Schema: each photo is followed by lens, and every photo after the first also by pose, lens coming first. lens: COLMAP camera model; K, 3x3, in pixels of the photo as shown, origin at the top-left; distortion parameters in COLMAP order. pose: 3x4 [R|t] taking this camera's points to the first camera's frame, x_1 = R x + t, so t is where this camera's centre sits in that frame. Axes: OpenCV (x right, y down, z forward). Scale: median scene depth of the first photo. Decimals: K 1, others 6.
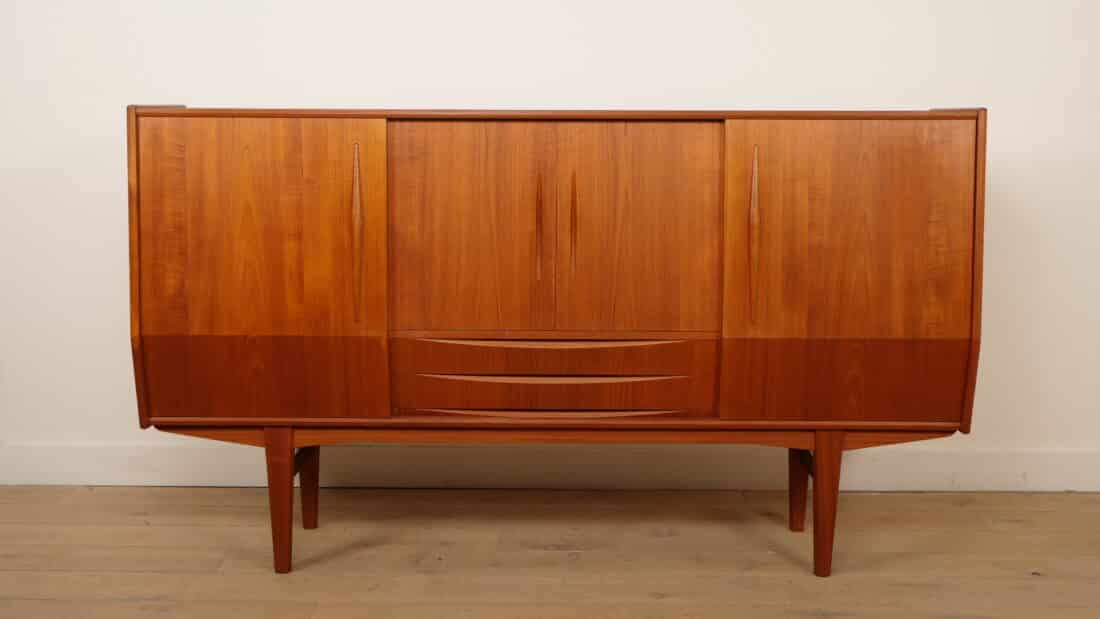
lens RADIAL K [[1163.8, 0, 542.2], [0, 1163.8, 311.6], [0, 0, 1]] dist [0.004747, 0.008047]
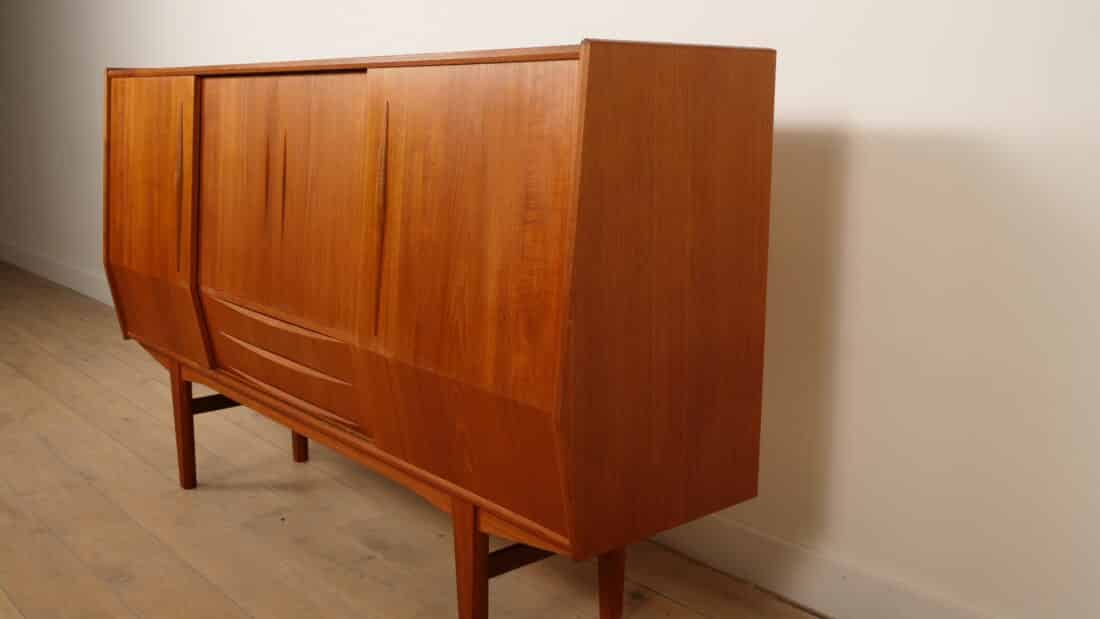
lens RADIAL K [[1082.6, 0, 552.9], [0, 1082.6, 311.5], [0, 0, 1]] dist [-0.017577, -0.009669]
pose [[0.647339, 0.145287, -0.748227, 0.793480], [-0.099625, 0.989371, 0.105919, -0.092768], [0.755663, 0.005977, 0.654933, 0.619288]]
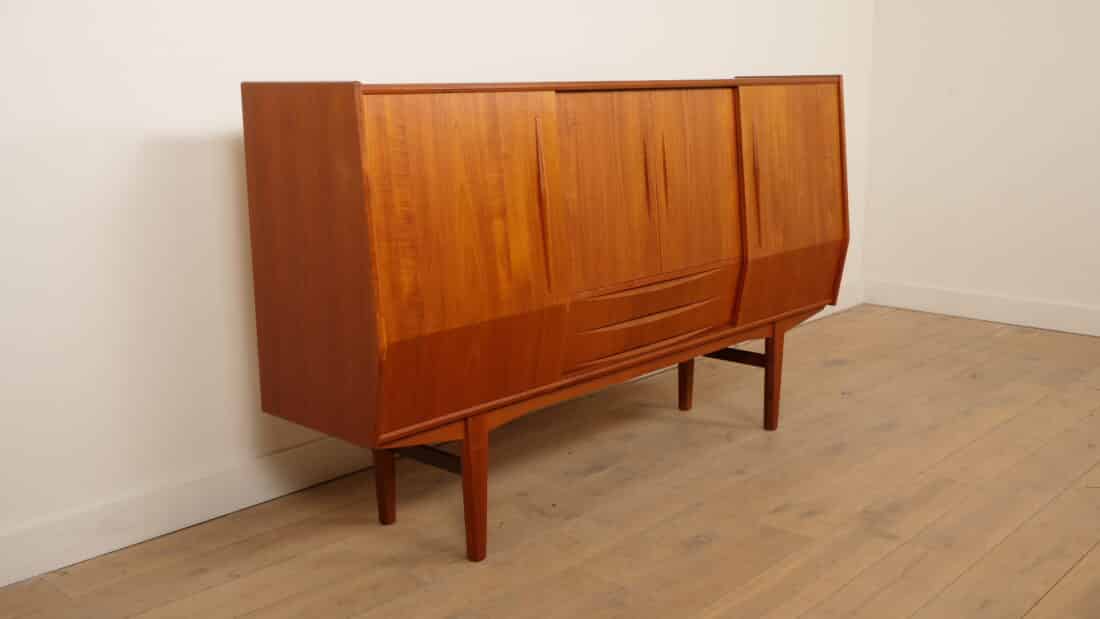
lens RADIAL K [[1082.6, 0, 552.9], [0, 1082.6, 311.5], [0, 0, 1]] dist [-0.017577, -0.009669]
pose [[0.679757, -0.165020, 0.714632, -0.840660], [0.118688, 0.986267, 0.114849, -0.083267], [-0.723770, 0.006748, 0.690008, 0.344456]]
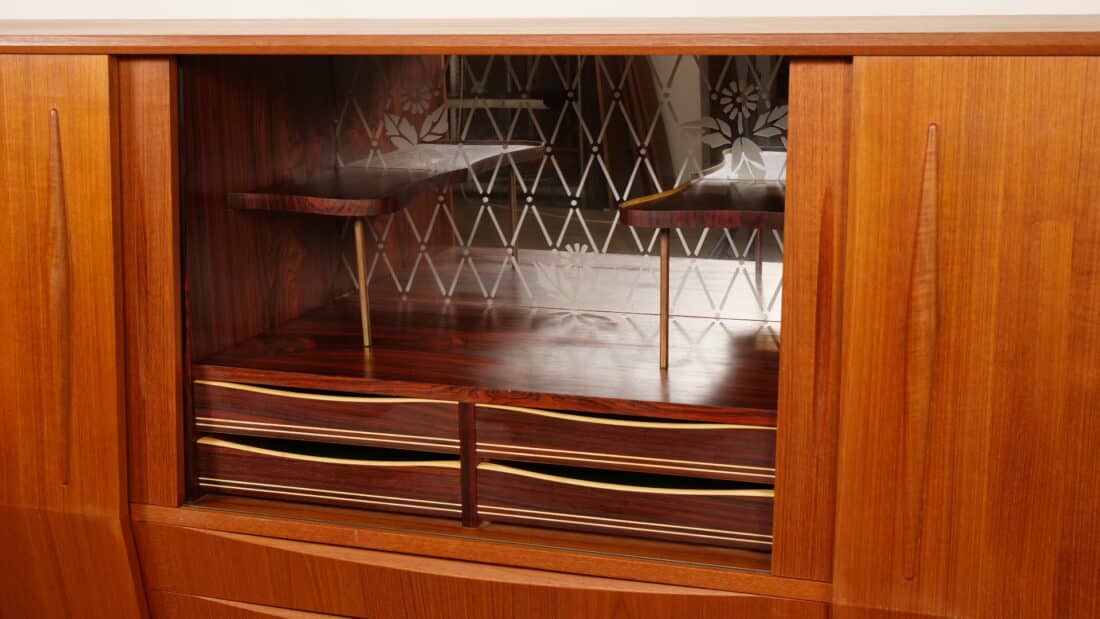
lens RADIAL K [[1578.3, 0, 550.0], [0, 1578.3, 309.5], [0, 0, 1]] dist [-0.001904, 0.027117]
pose [[0.941468, 0.051852, -0.333092, 0.239551], [-0.024842, 0.996084, 0.084846, -0.122373], [0.336187, -0.071605, 0.939069, 0.466255]]
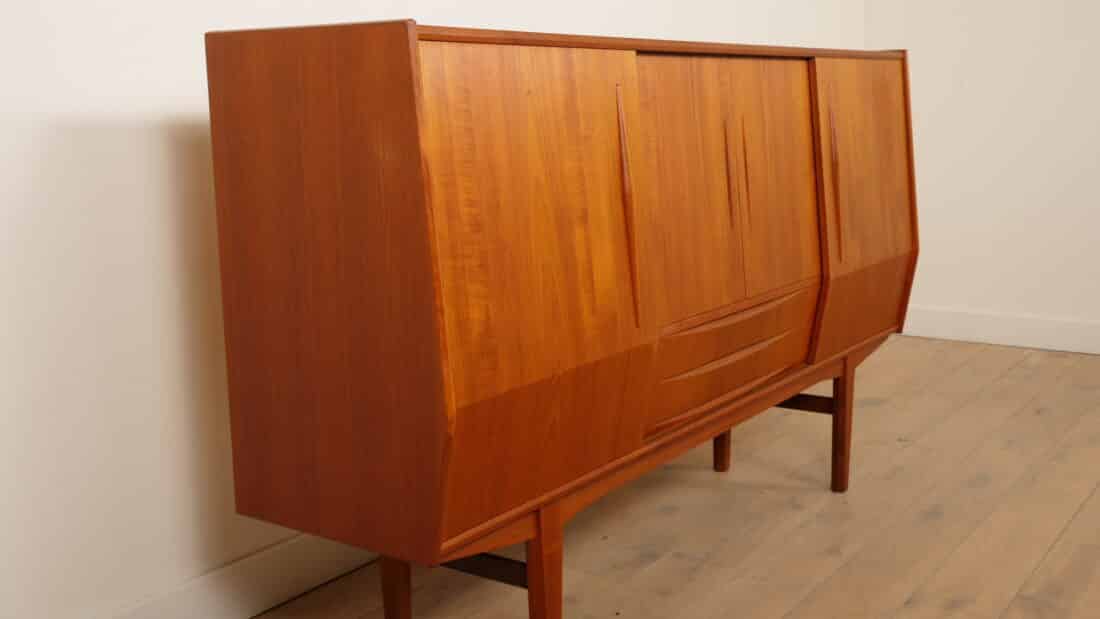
lens RADIAL K [[1163.8, 0, 542.2], [0, 1163.8, 311.6], [0, 0, 1]] dist [0.004747, 0.008047]
pose [[0.583346, -0.161203, 0.796066, -0.783864], [0.139775, 0.985409, 0.097119, -0.081174], [-0.800106, 0.054616, 0.597367, 0.607406]]
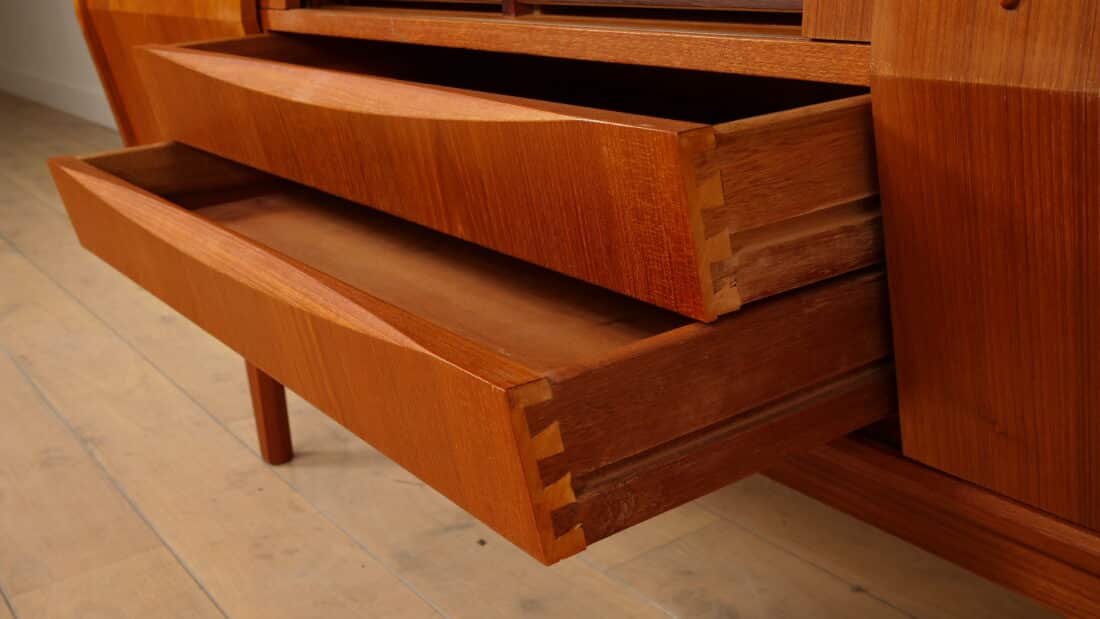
lens RADIAL K [[1163.8, 0, 542.2], [0, 1163.8, 311.6], [0, 0, 1]] dist [0.004747, 0.008047]
pose [[0.573517, 0.221247, -0.788751, 0.288715], [-0.047648, 0.970218, 0.237503, 0.016810], [0.817806, -0.098629, 0.566979, 0.840285]]
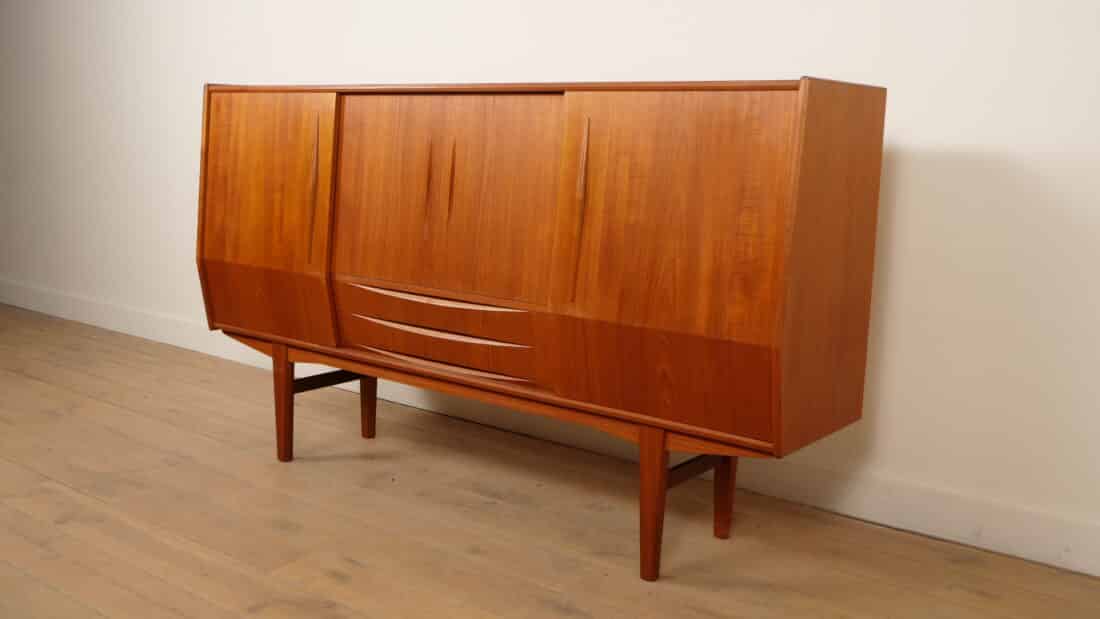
lens RADIAL K [[1082.6, 0, 552.9], [0, 1082.6, 311.5], [0, 0, 1]] dist [-0.017577, -0.009669]
pose [[0.786105, 0.116910, -0.606935, 0.721116], [-0.104654, 0.992947, 0.055717, -0.030095], [0.609168, 0.019719, 0.792796, 0.271316]]
